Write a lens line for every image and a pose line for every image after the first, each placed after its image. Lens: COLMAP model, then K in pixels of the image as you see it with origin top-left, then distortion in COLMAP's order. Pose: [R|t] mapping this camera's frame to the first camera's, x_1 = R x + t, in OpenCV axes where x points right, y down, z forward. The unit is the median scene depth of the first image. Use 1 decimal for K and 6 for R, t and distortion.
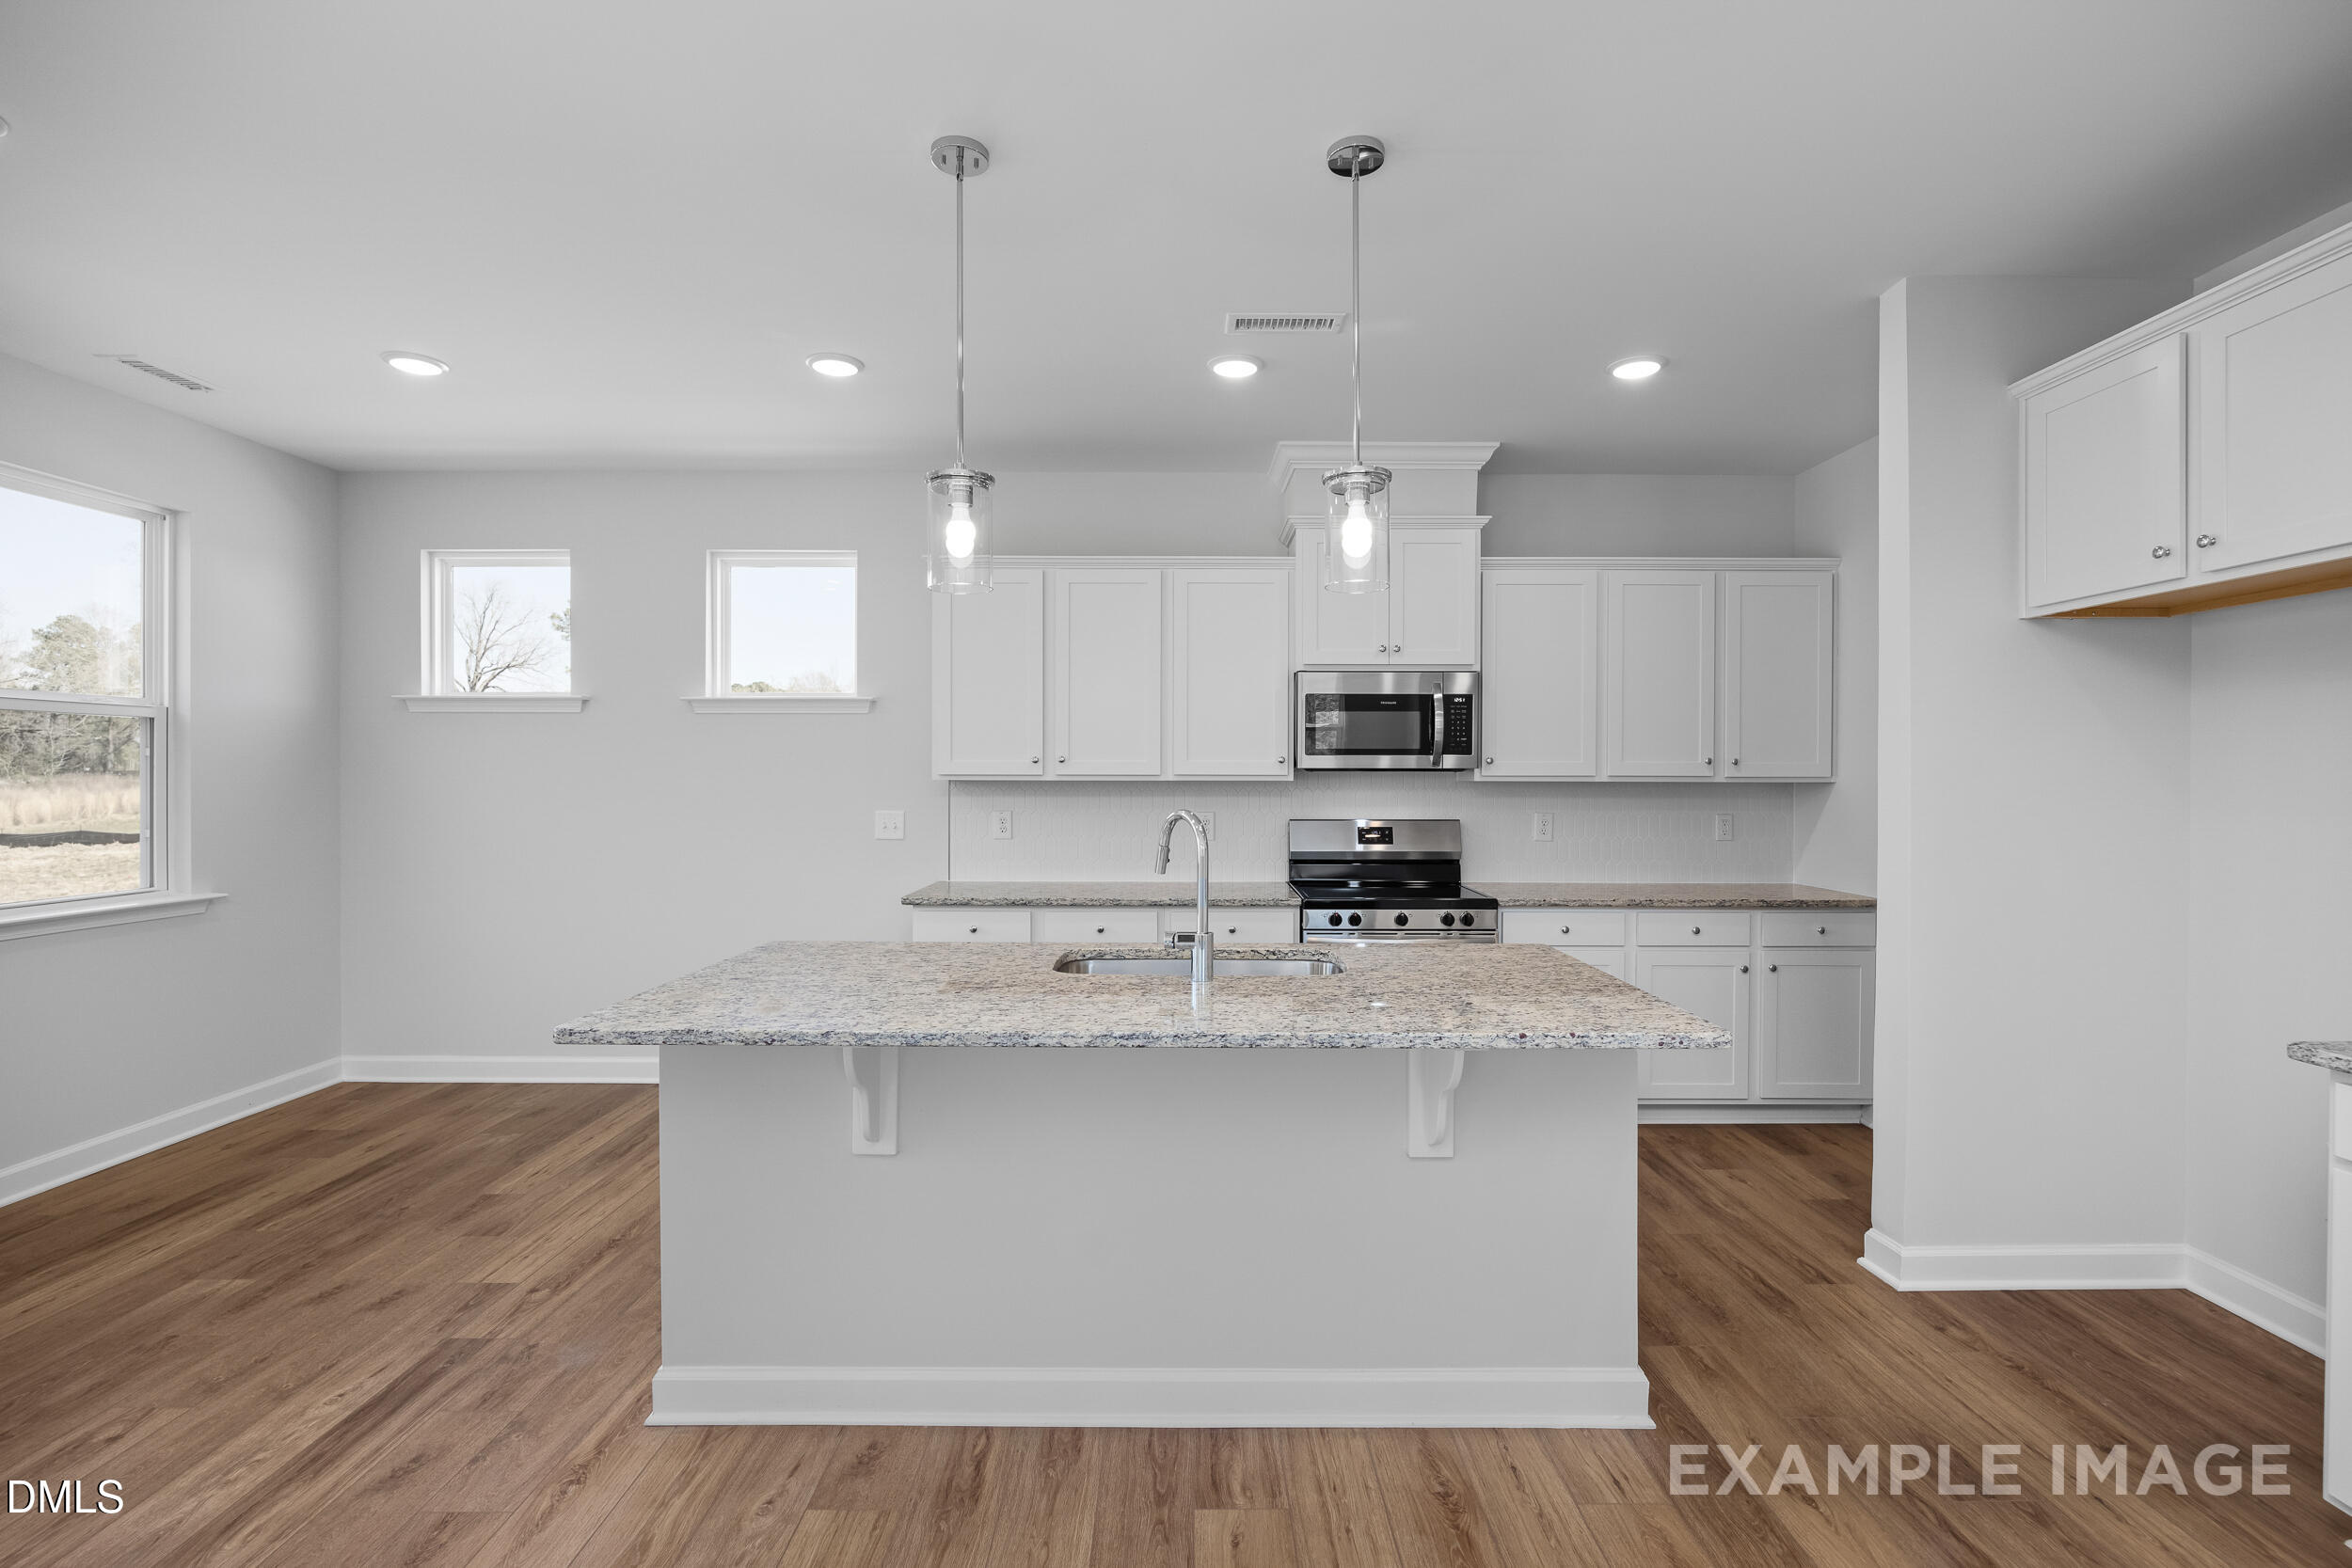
lens RADIAL K [[1089.7, 0, 1179.1], [0, 1089.7, 779.0], [0, 0, 1]] dist [-0.002519, -0.000330]
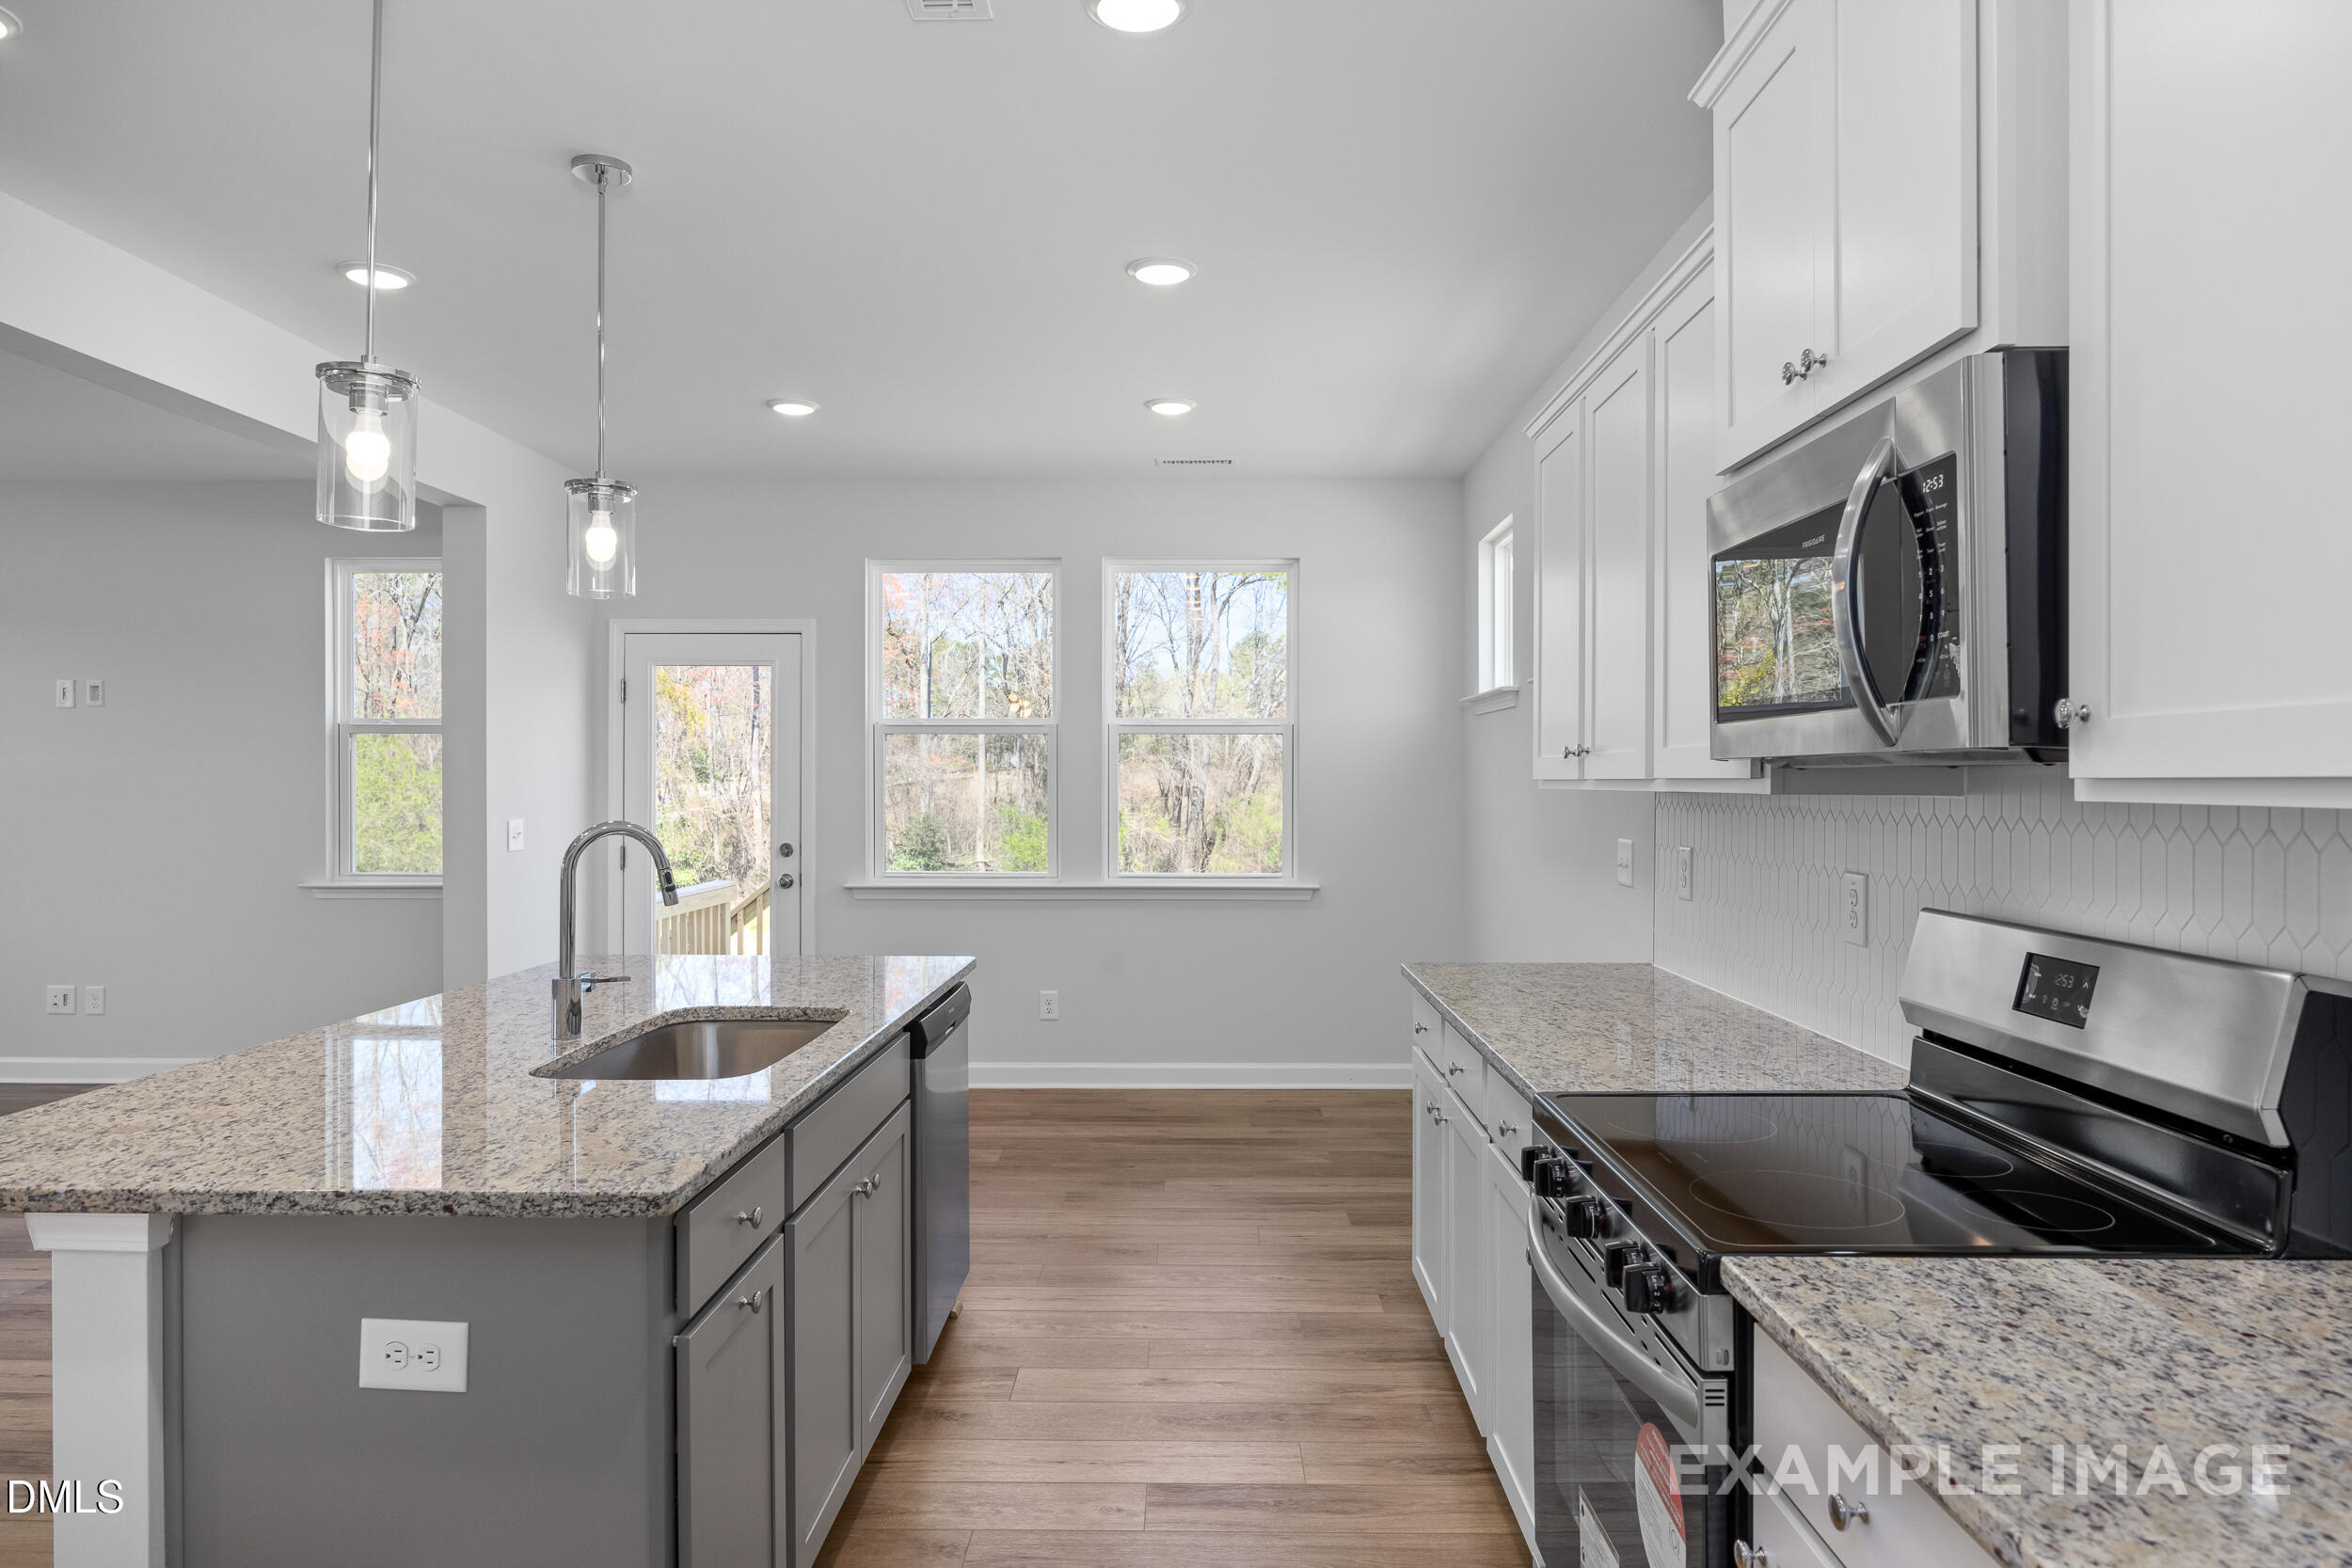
lens RADIAL K [[1452.8, 0, 1176.0], [0, 1452.8, 784.0], [0, 0, 1]] dist [-0.007711, -0.000743]
pose [[-0.017768, 0.002121, -0.999840, 0.603197], [-0.004407, 0.999988, 0.002200, -0.002340], [0.999832, 0.004445, -0.017759, 0.825771]]
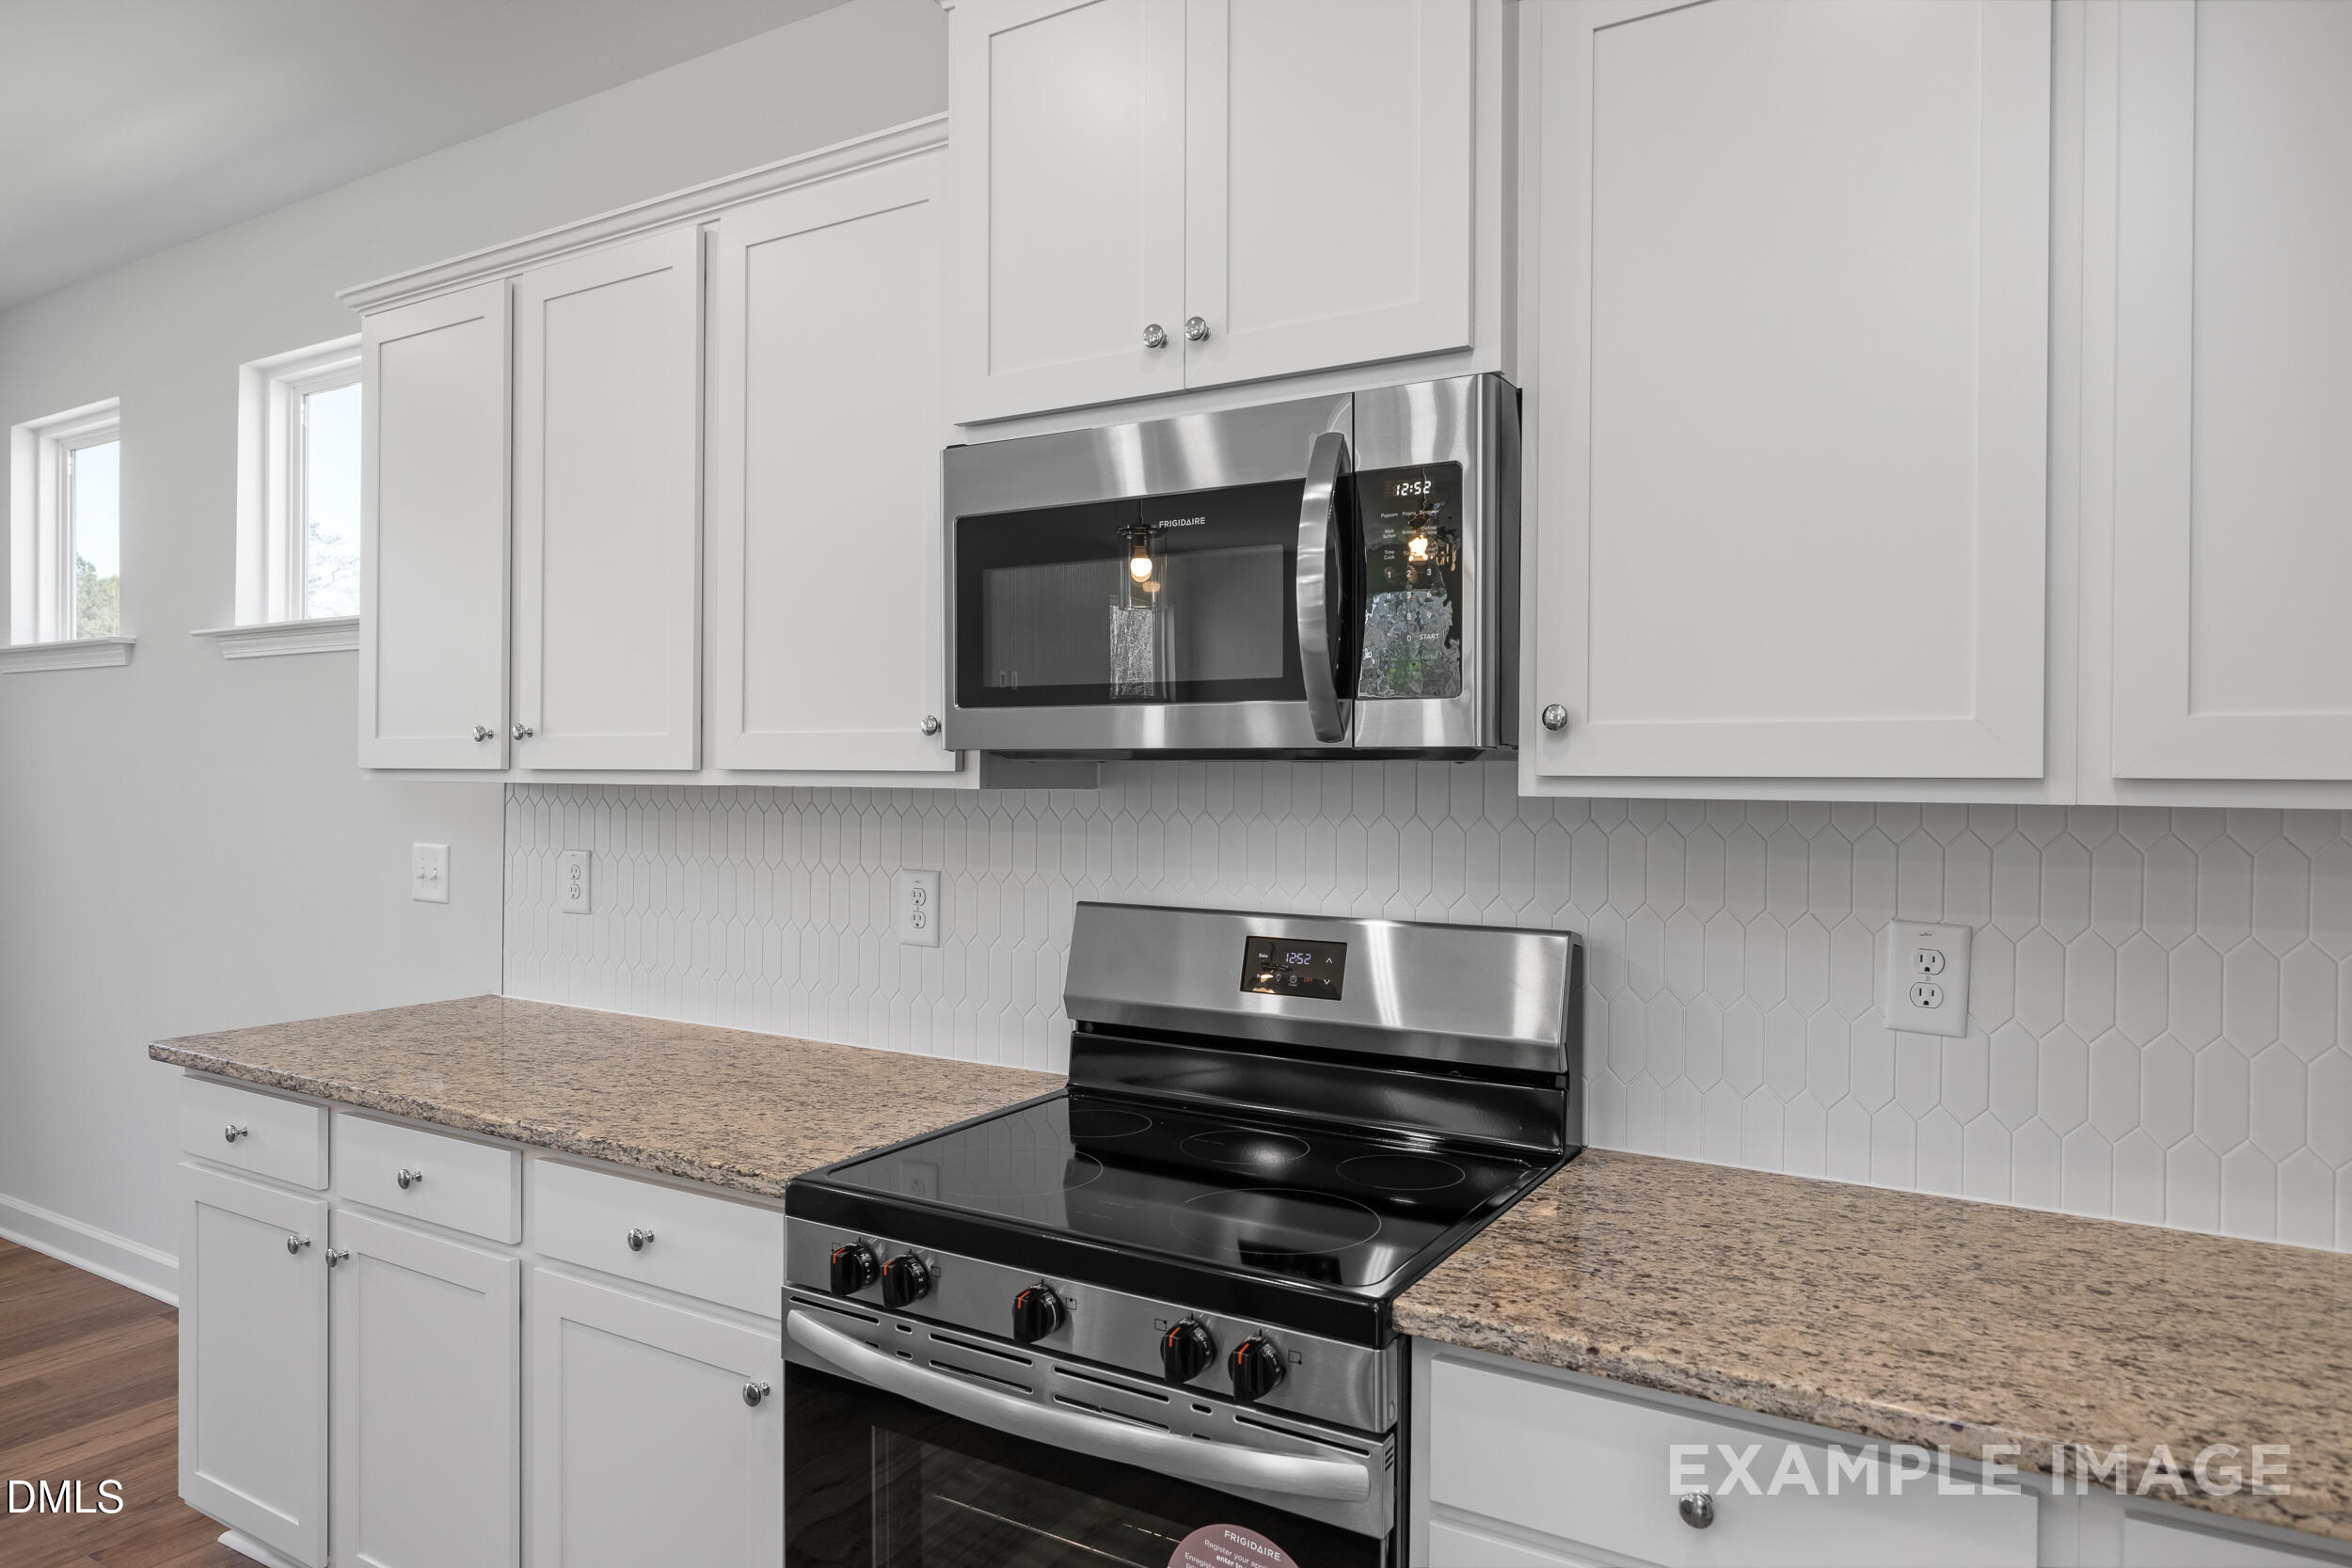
lens RADIAL K [[1452.8, 0, 1176.0], [0, 1452.8, 784.0], [0, 0, 1]] dist [-0.007711, -0.000743]
pose [[0.856984, 0.006847, -0.515297, 0.389298], [-0.005619, 0.999976, 0.003943, -0.002255], [0.515312, -0.000483, 0.857003, 0.666661]]
